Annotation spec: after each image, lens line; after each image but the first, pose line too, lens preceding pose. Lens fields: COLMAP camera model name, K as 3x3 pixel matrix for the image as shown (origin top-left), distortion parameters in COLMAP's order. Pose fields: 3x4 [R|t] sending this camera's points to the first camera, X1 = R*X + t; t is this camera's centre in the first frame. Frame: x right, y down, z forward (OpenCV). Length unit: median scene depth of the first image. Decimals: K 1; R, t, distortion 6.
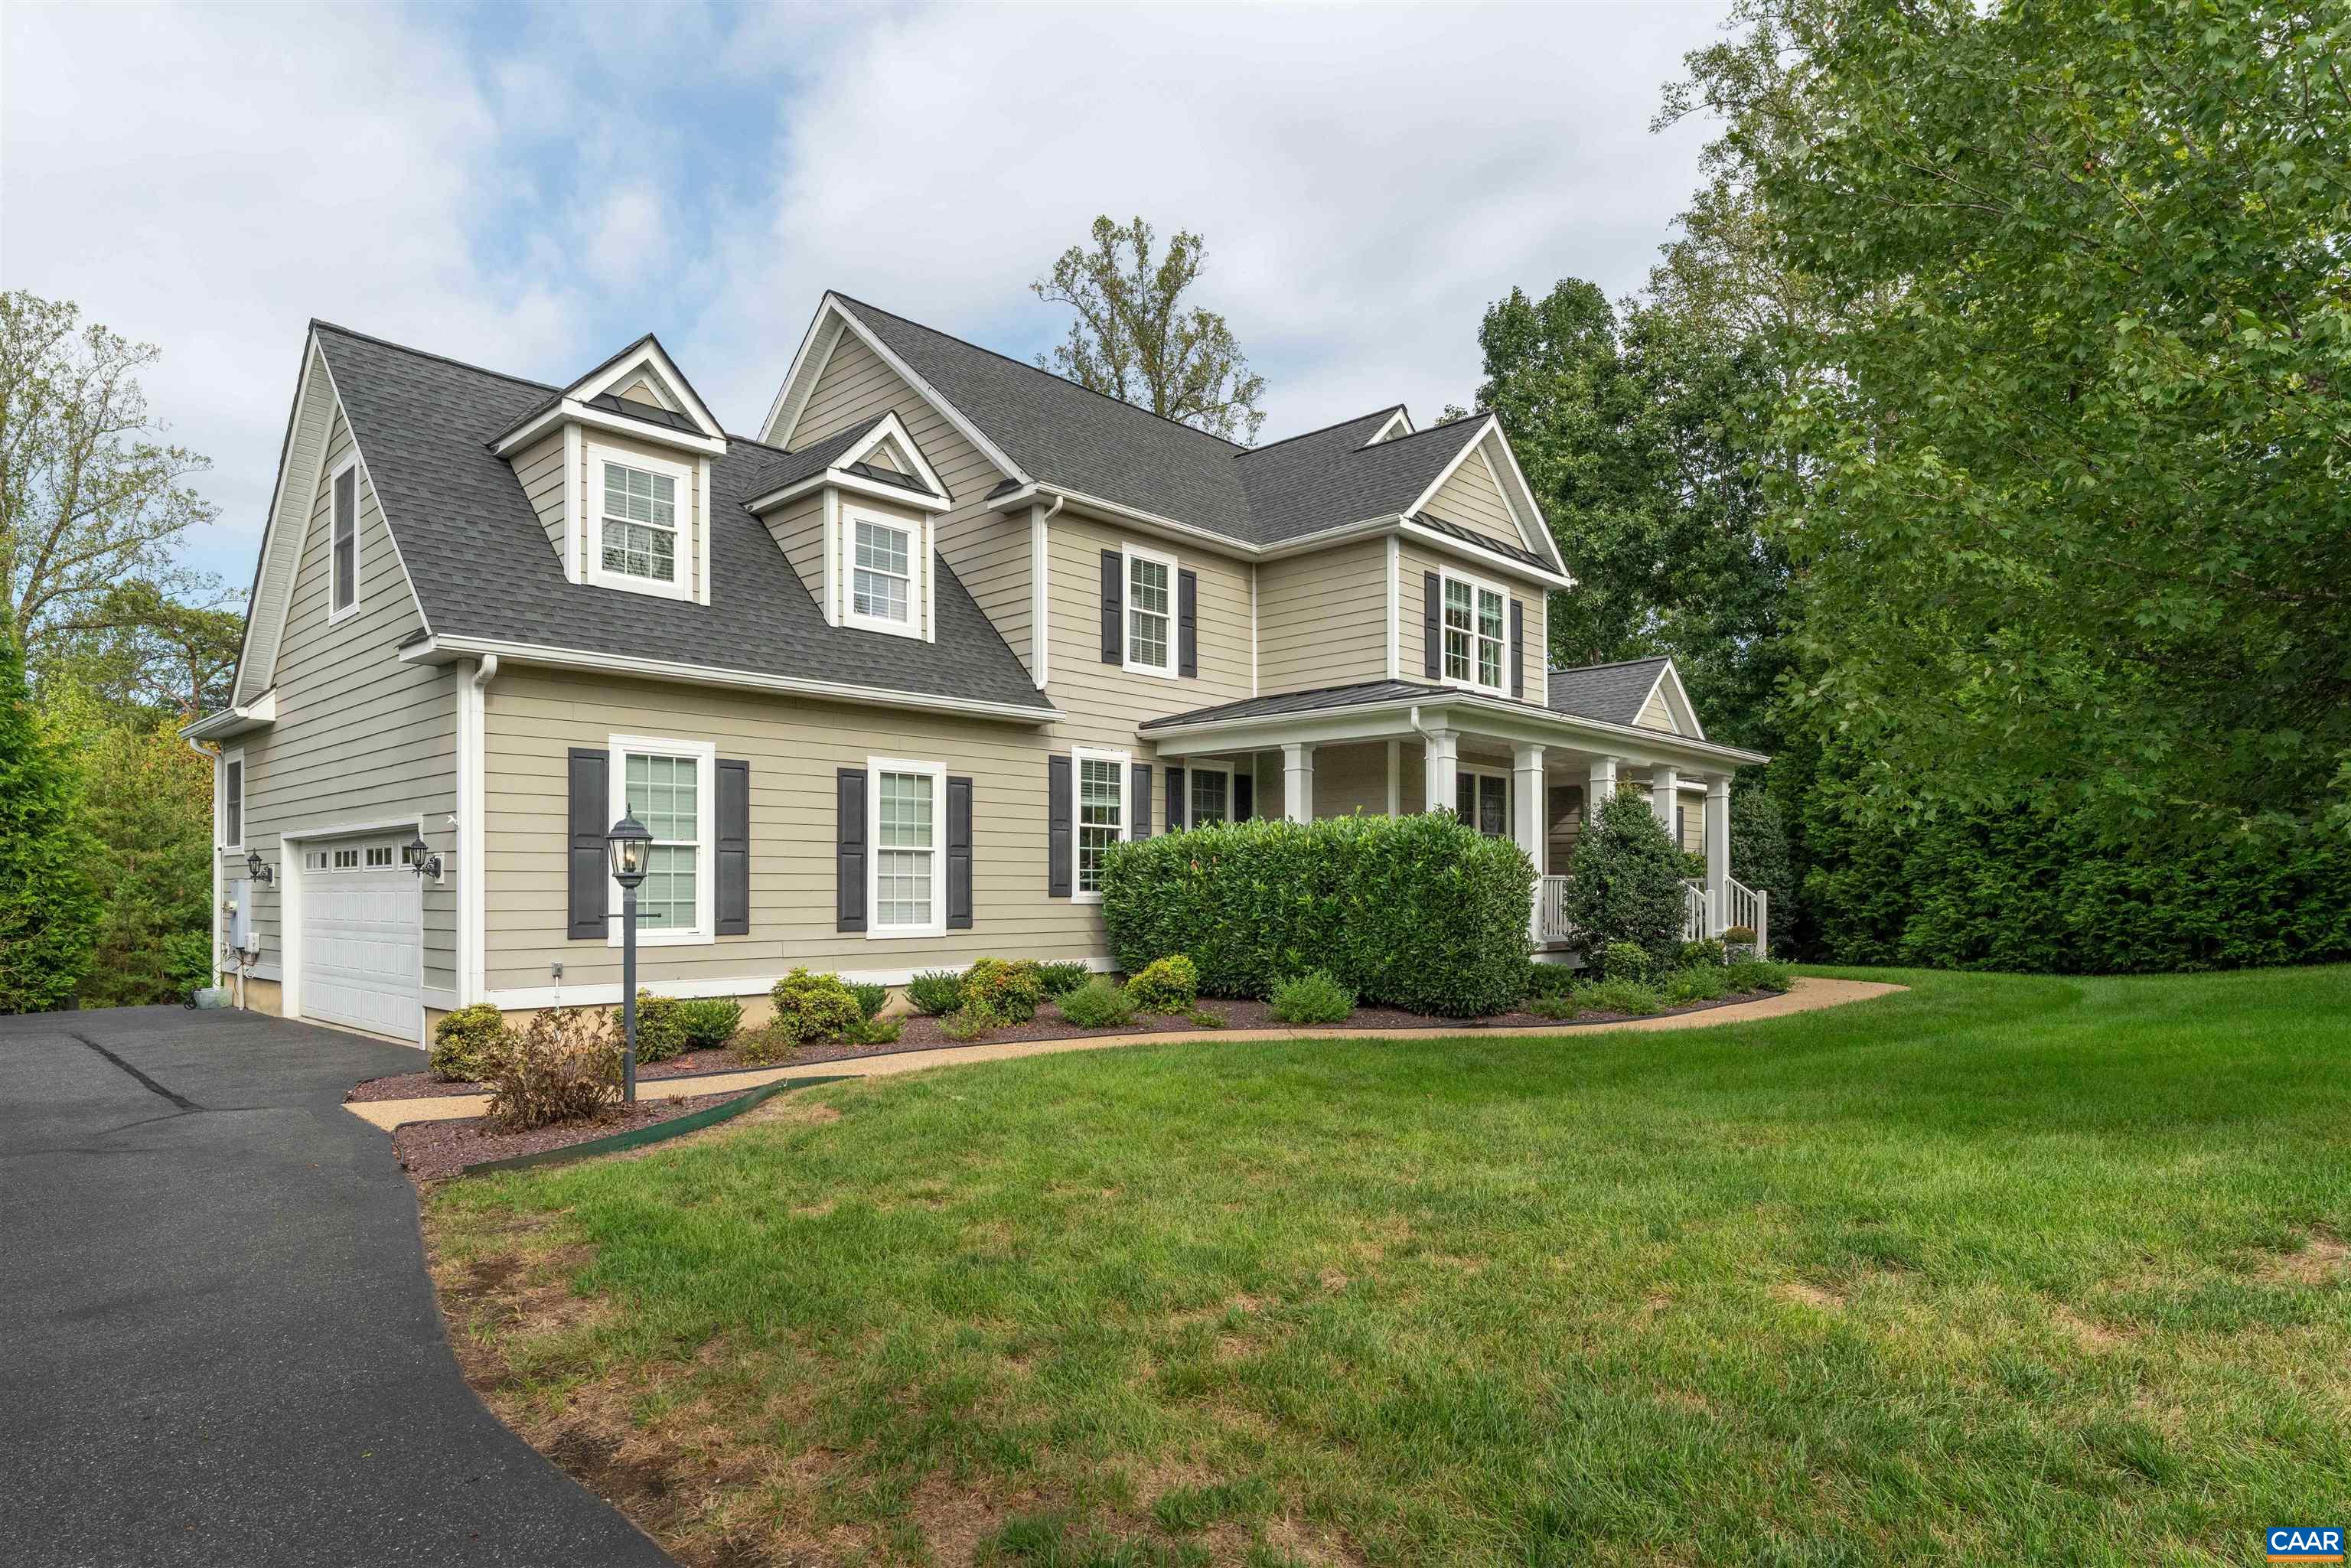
lens RADIAL K [[1296.1, 0, 1175.0], [0, 1296.1, 857.1], [0, 0, 1]] dist [0.003861, 0.000579]
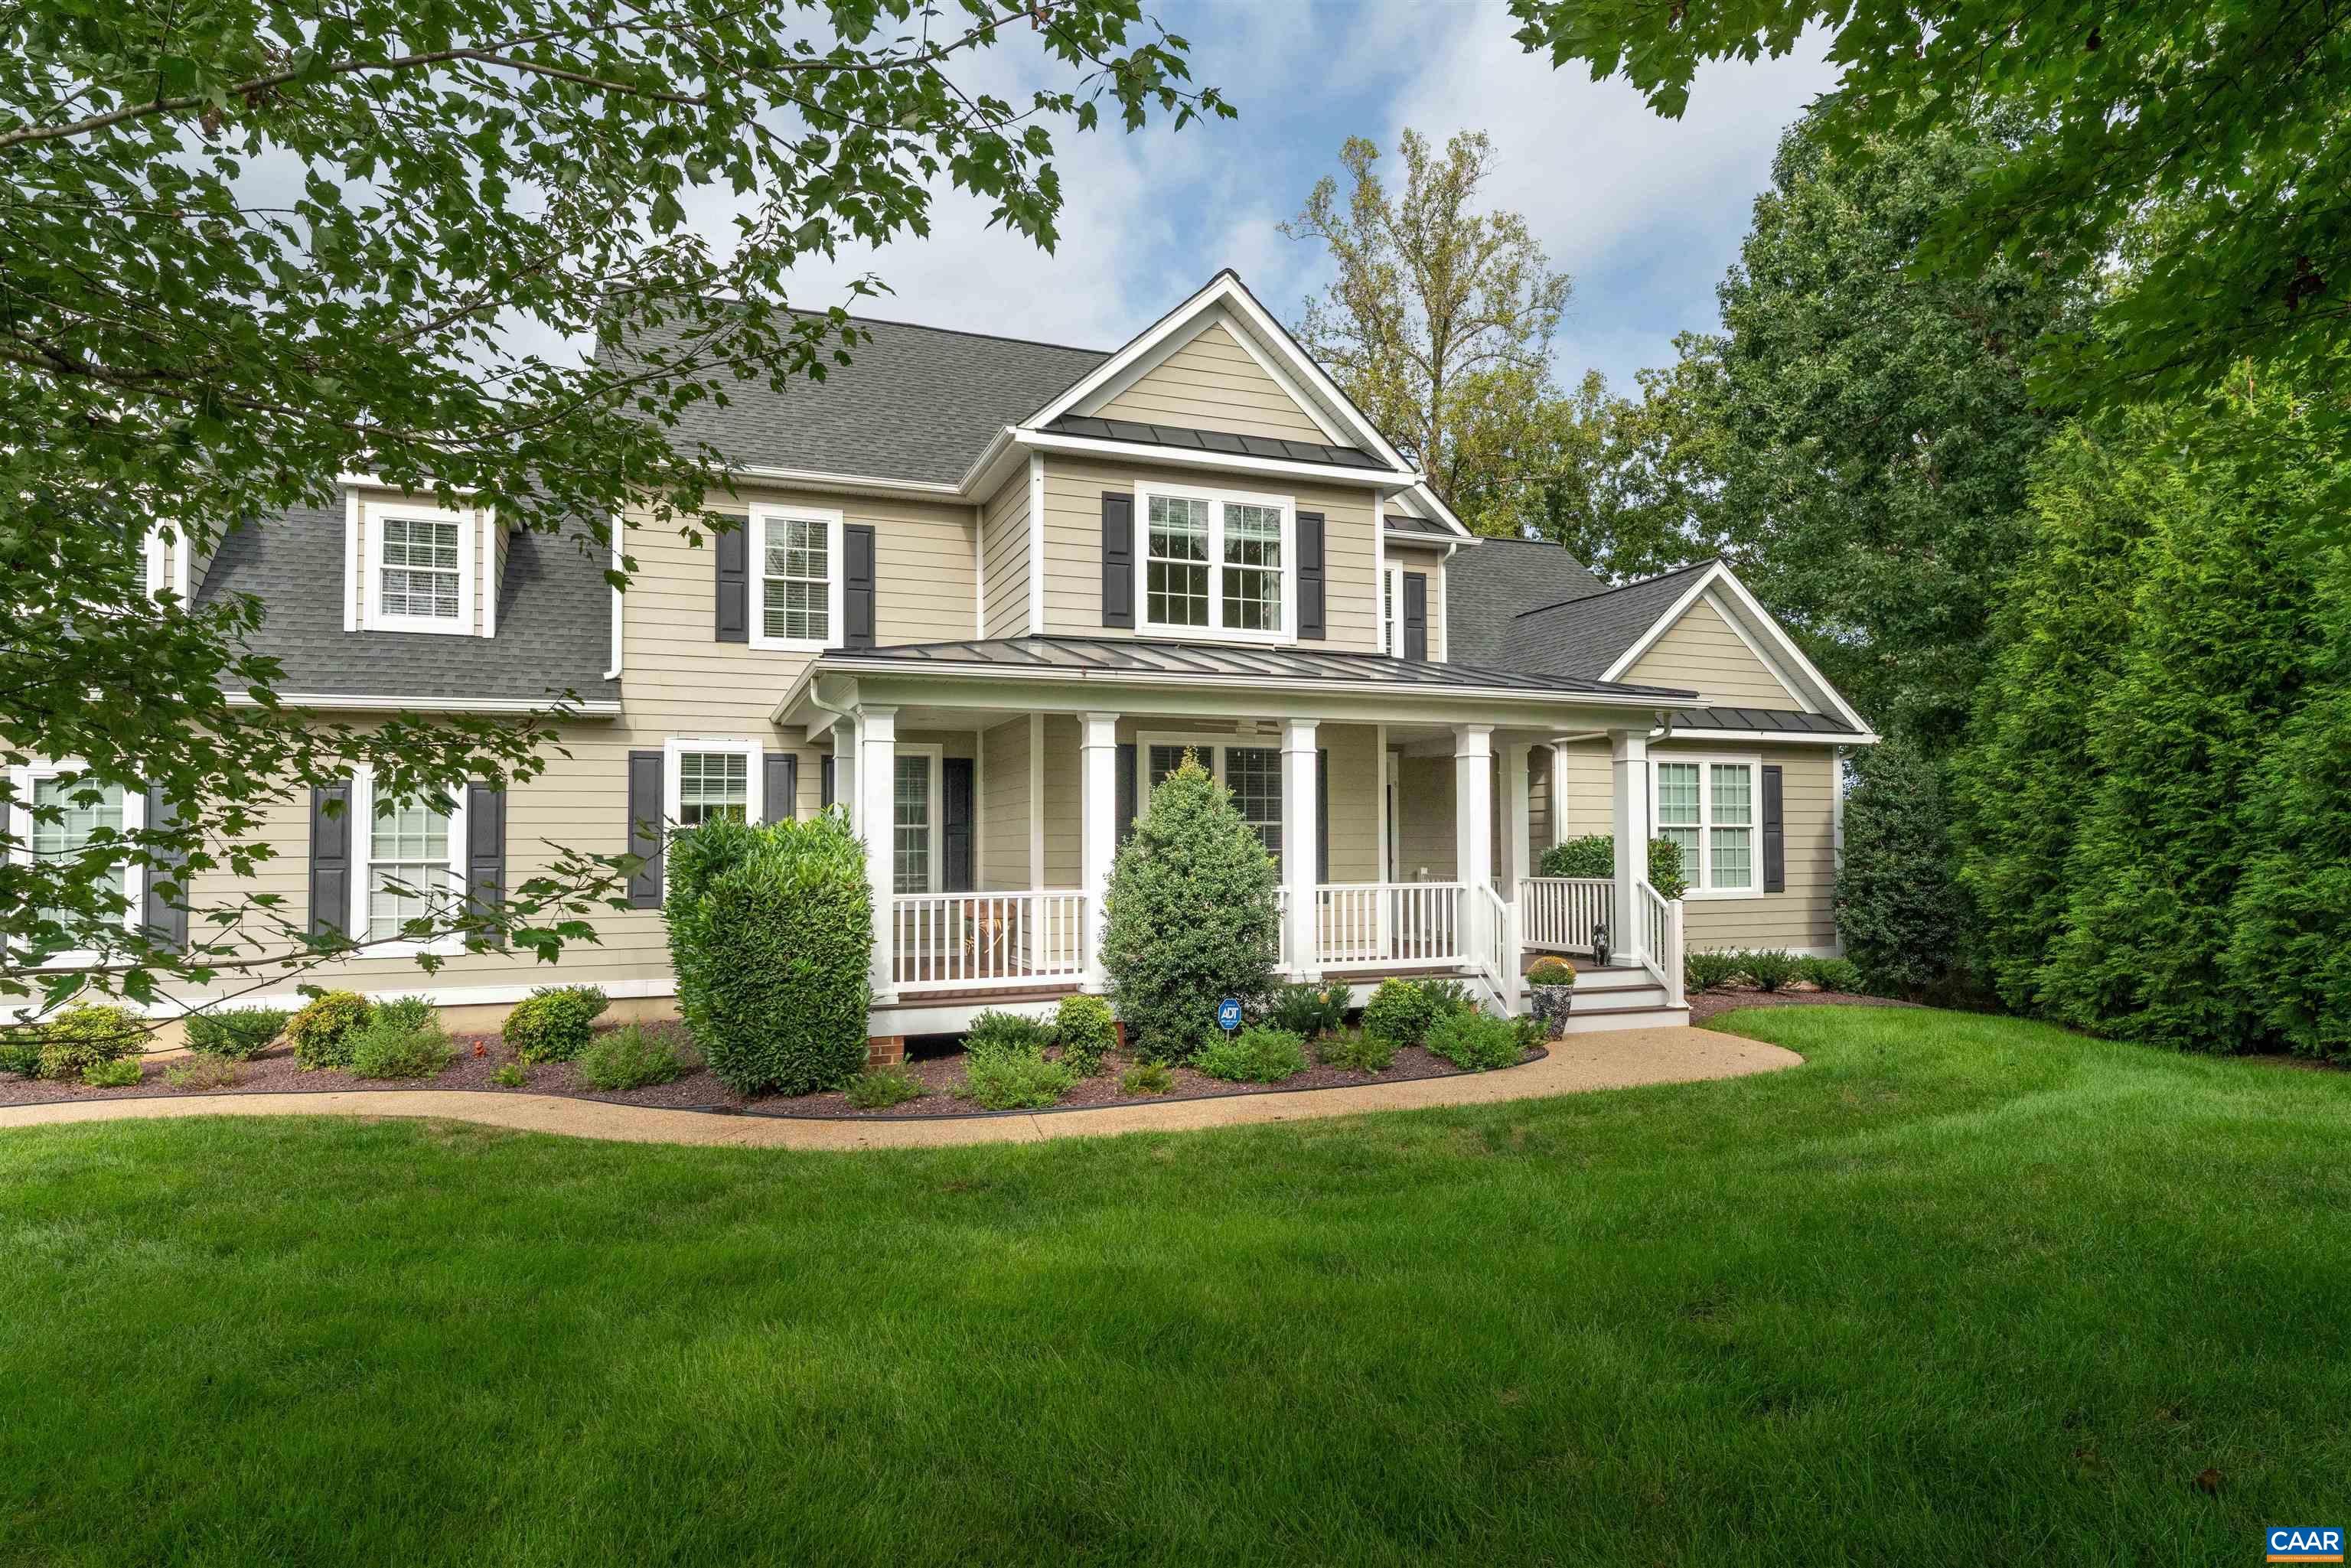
lens RADIAL K [[1285.2, 0, 1175.5], [0, 1285.2, 784.0], [0, 0, 1]] dist [-0.001051, -0.000274]
pose [[0.904369, -0.025841, -0.425969, 0.549360], [0.016963, 0.999553, -0.024625, -0.023877], [0.426415, 0.015044, 0.904402, 0.312828]]
